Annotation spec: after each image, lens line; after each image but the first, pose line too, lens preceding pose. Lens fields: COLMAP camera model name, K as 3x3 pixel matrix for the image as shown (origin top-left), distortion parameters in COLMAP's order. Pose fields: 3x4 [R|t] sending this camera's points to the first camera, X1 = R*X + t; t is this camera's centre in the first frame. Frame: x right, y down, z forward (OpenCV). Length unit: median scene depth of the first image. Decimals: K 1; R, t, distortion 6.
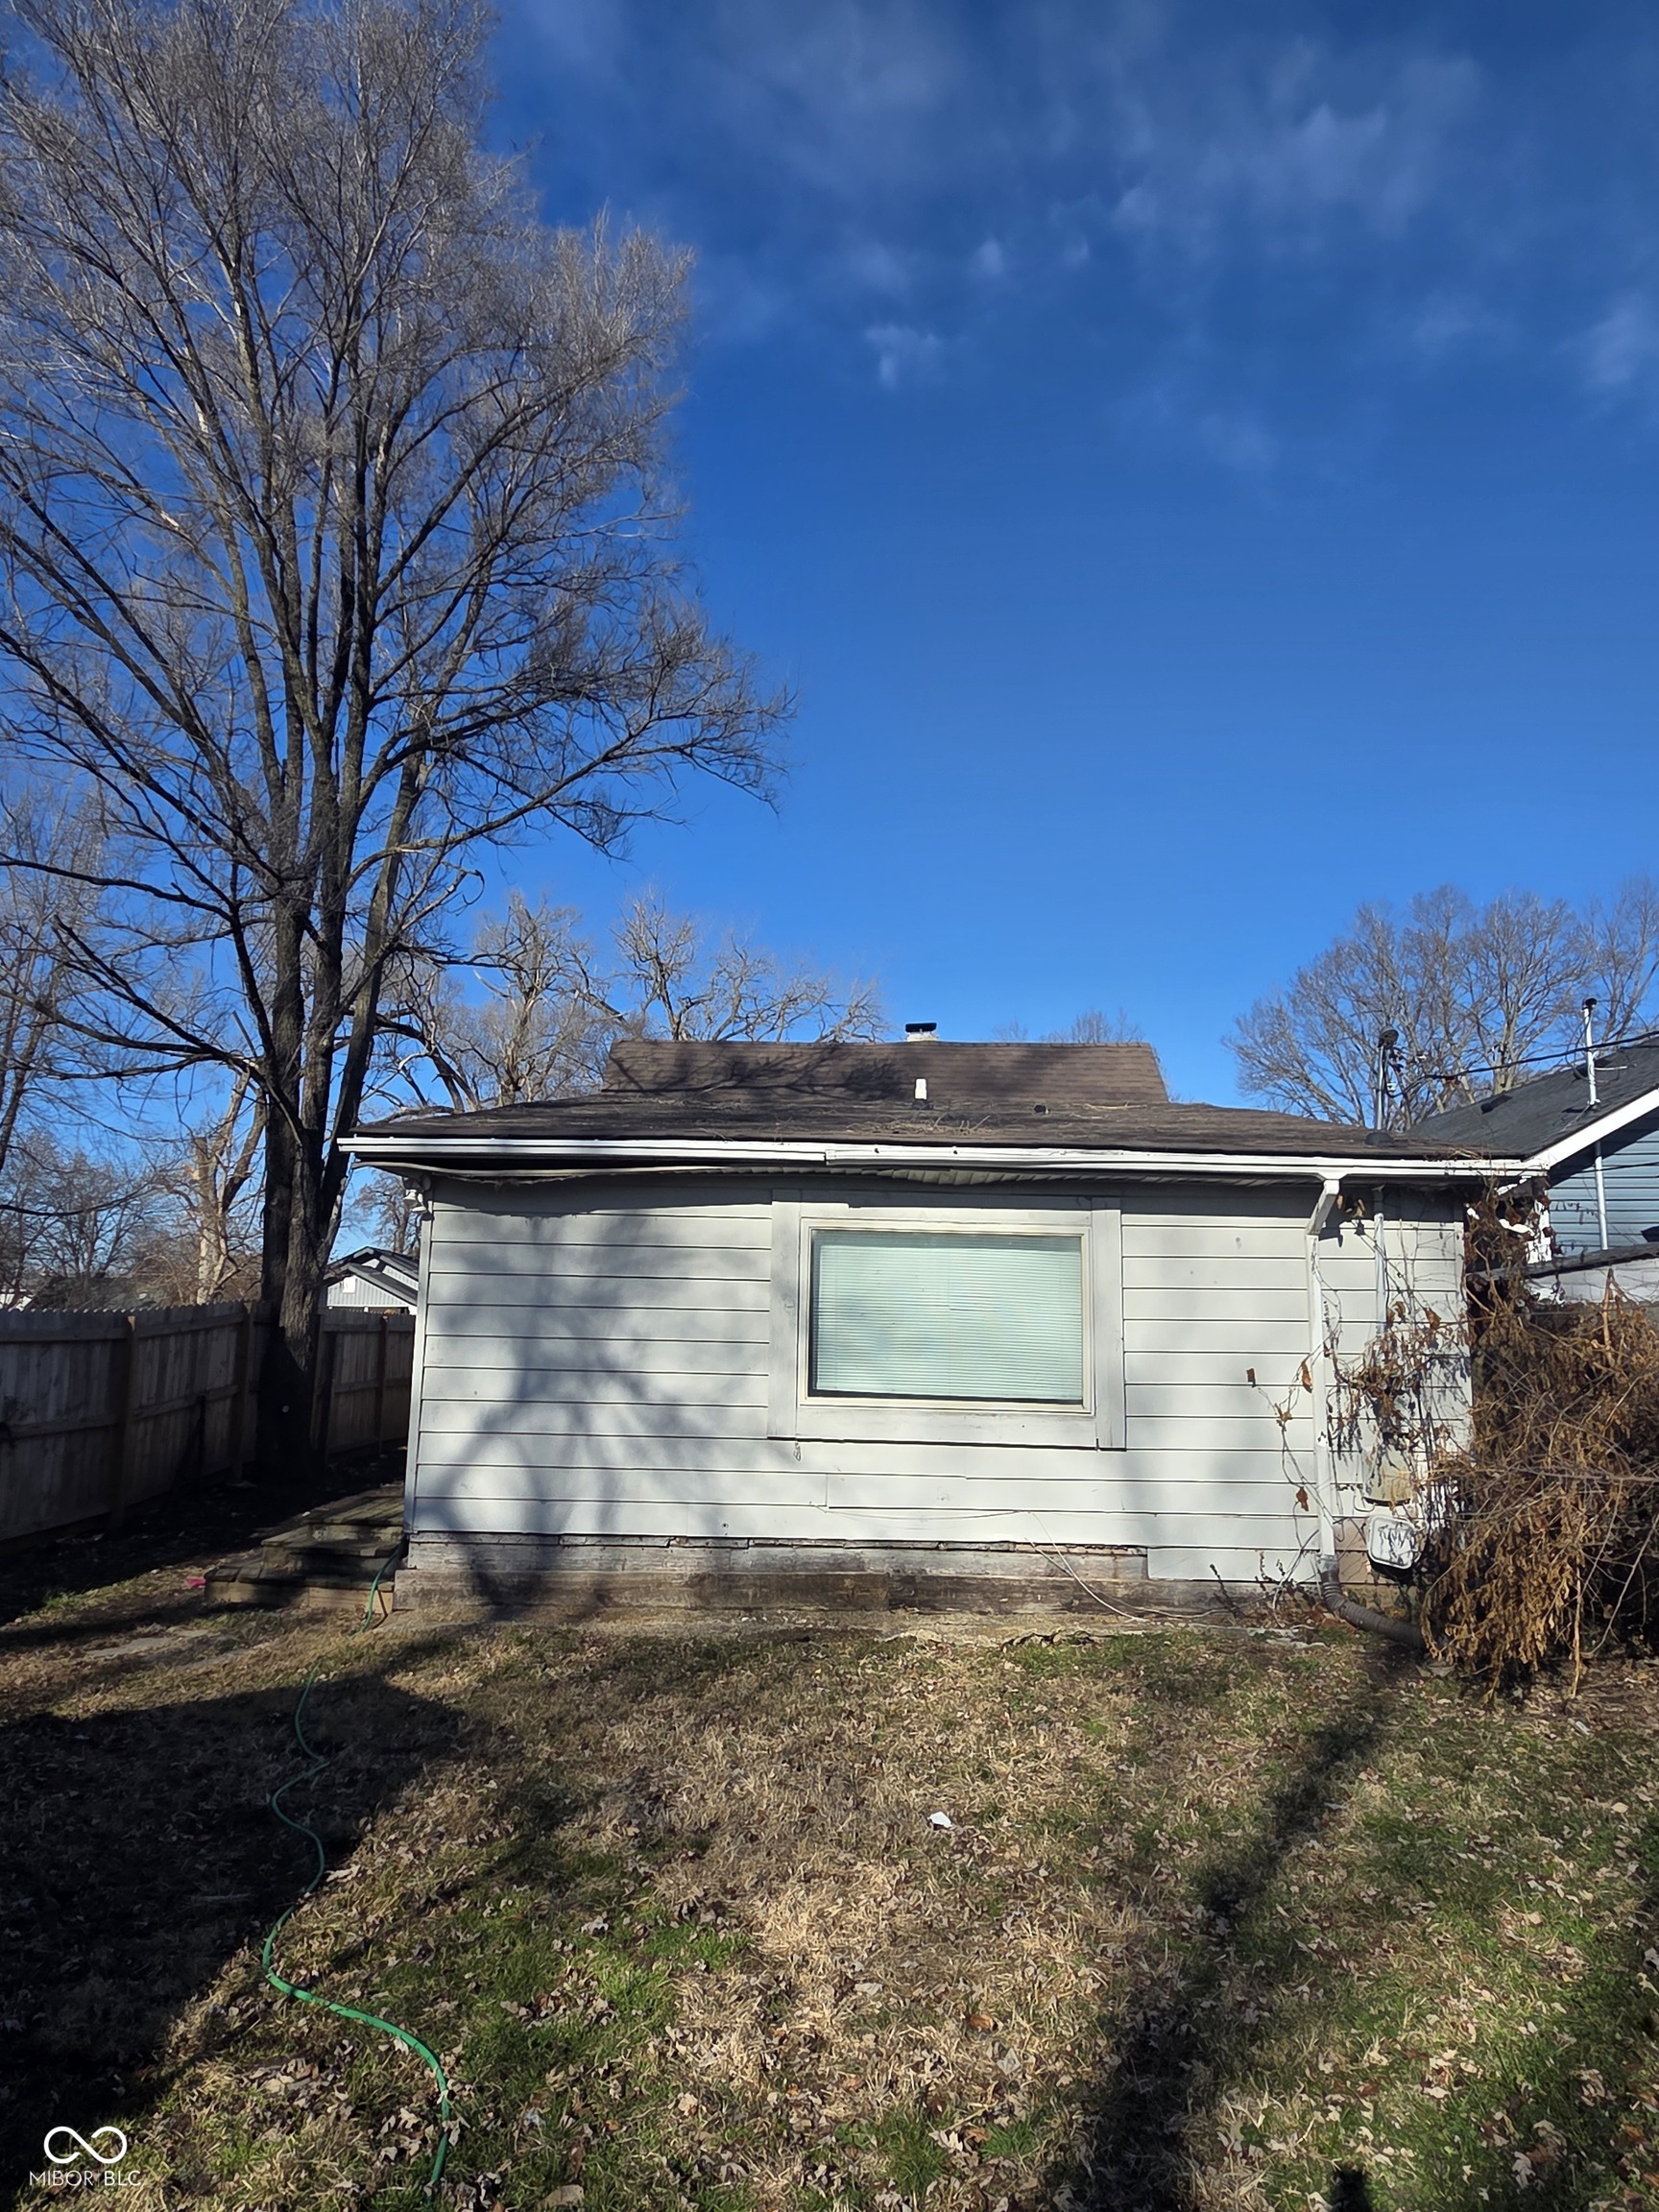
lens RADIAL K [[1344.7, 0, 829.5], [0, 1344.7, 1106.0], [0, 0, 1]] dist [-0.000433, 0.000379]
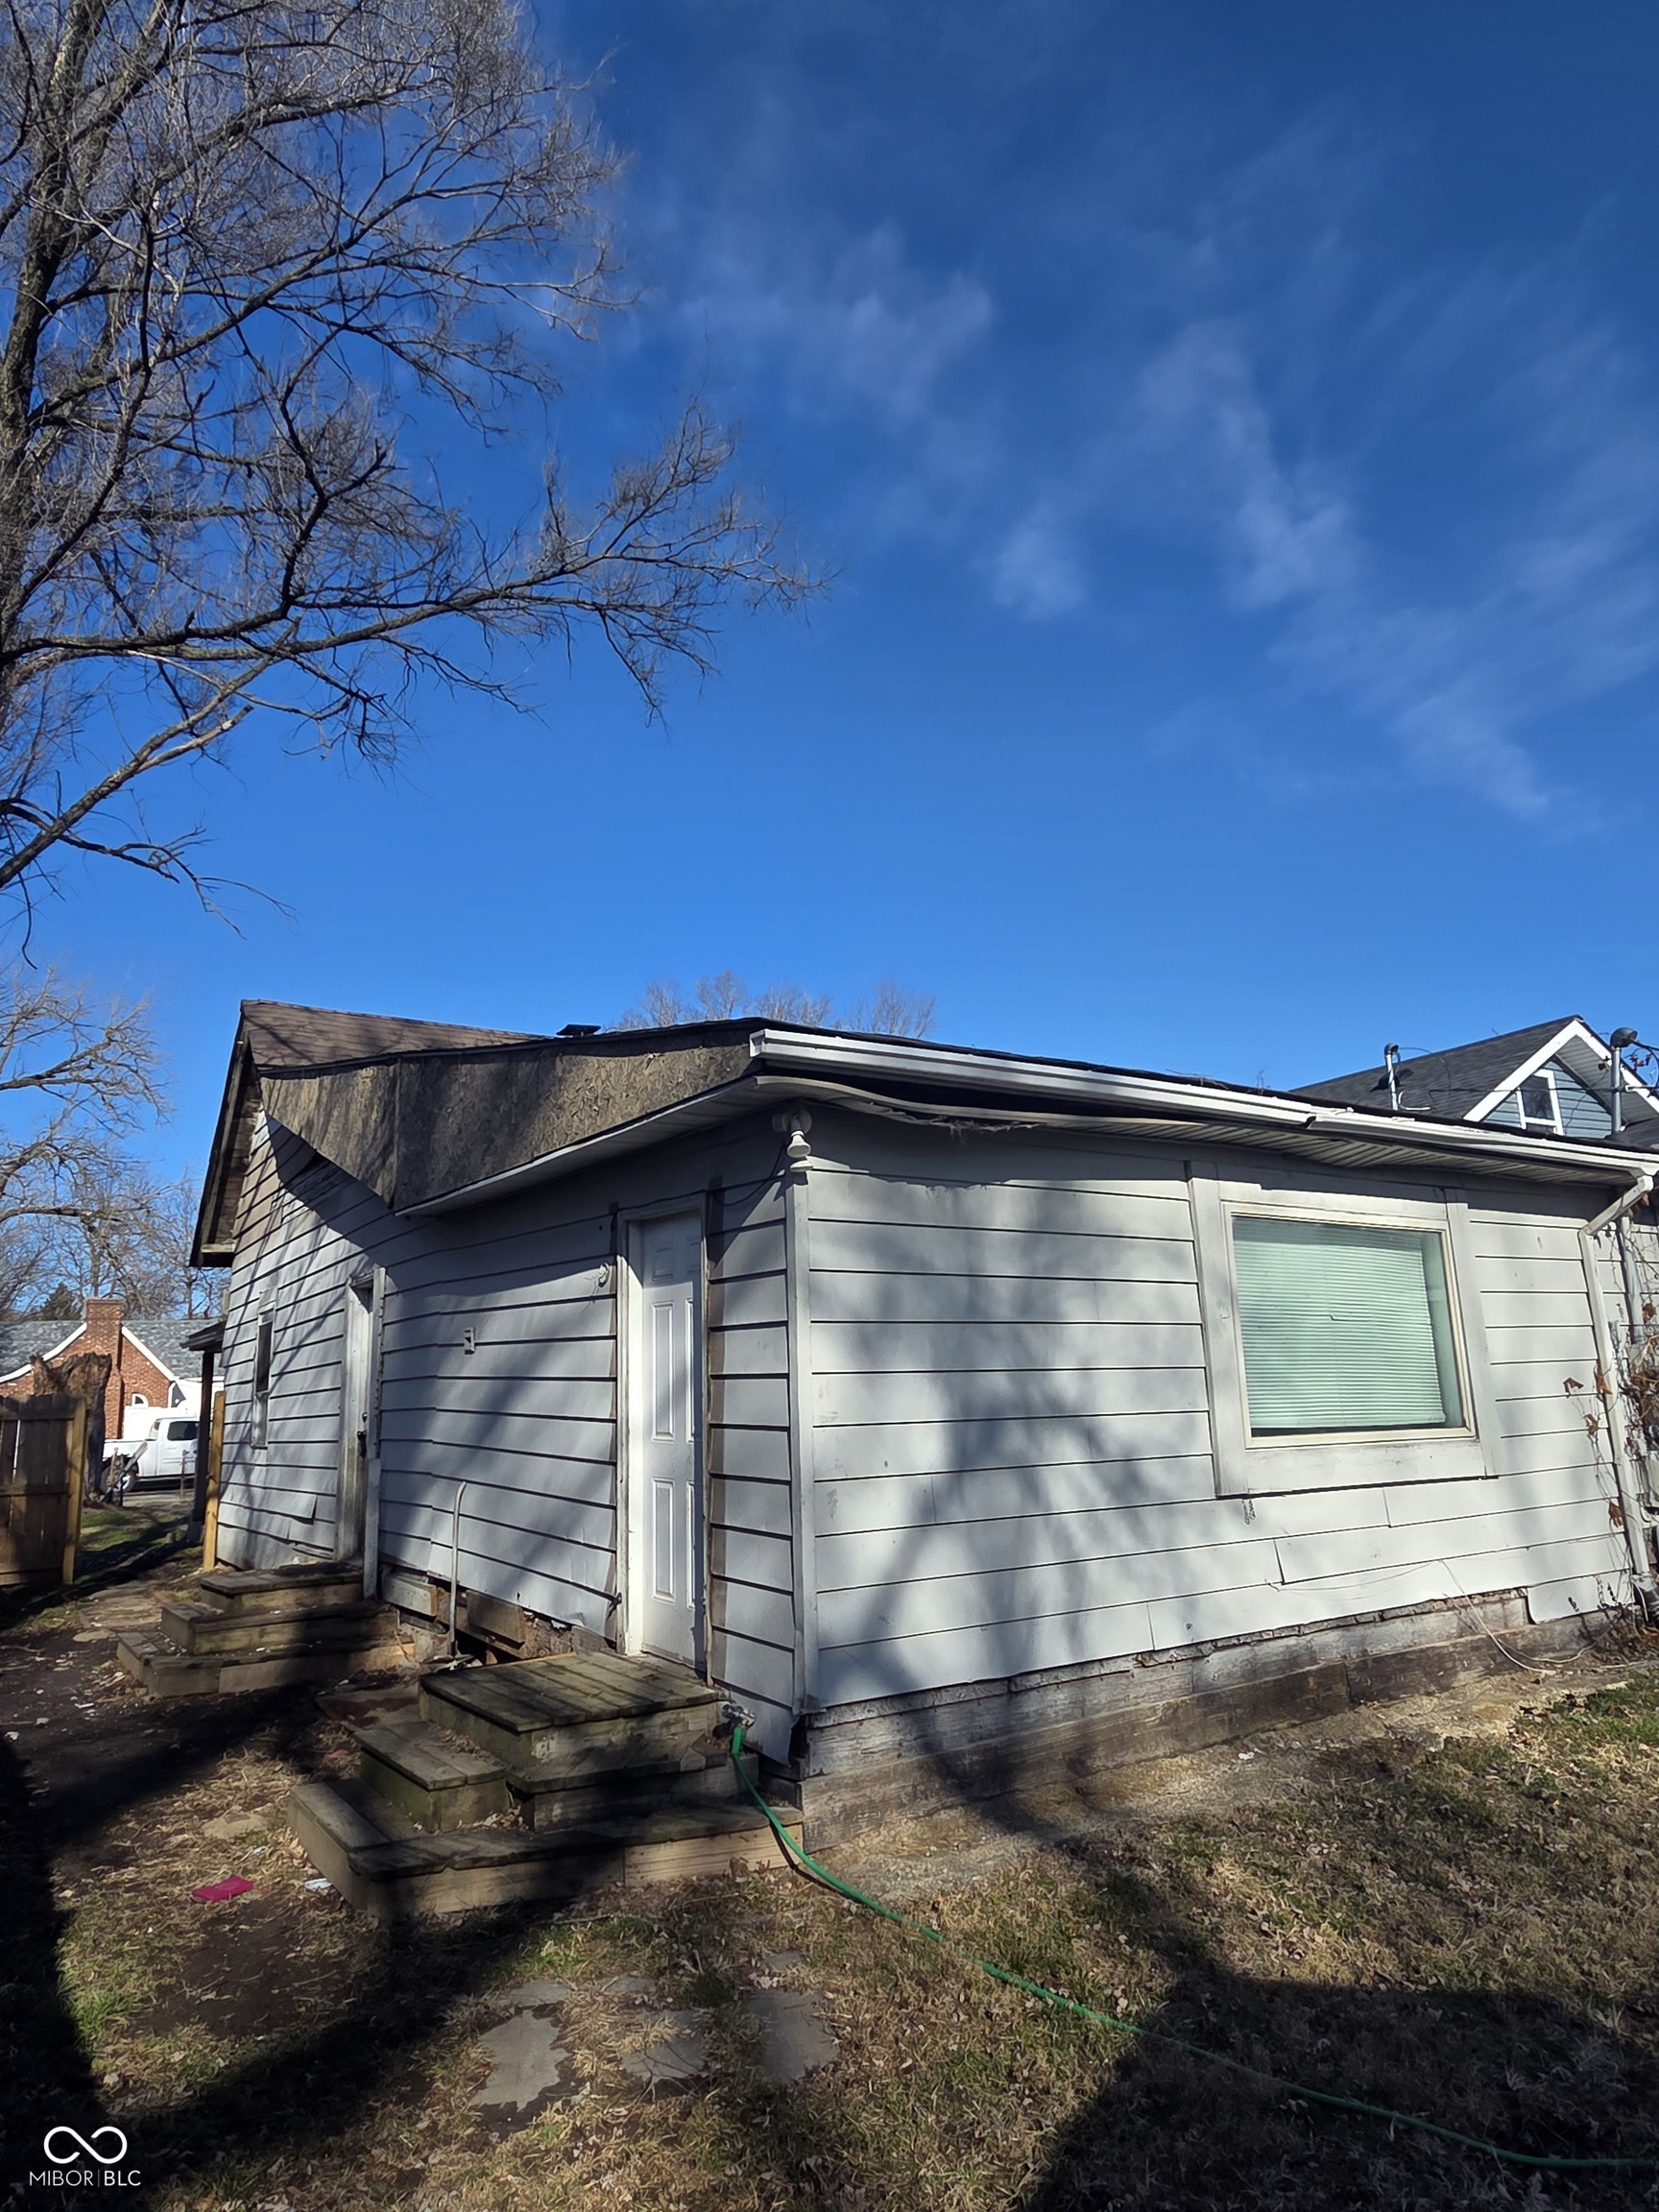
lens RADIAL K [[1344.7, 0, 829.5], [0, 1344.7, 1106.0], [0, 0, 1]] dist [-0.000433, 0.000379]
pose [[0.837736, 0.074477, 0.540974, -0.645852], [-0.016955, 0.993726, -0.110552, 0.119836], [-0.545813, 0.083441, 0.833742, 0.487119]]
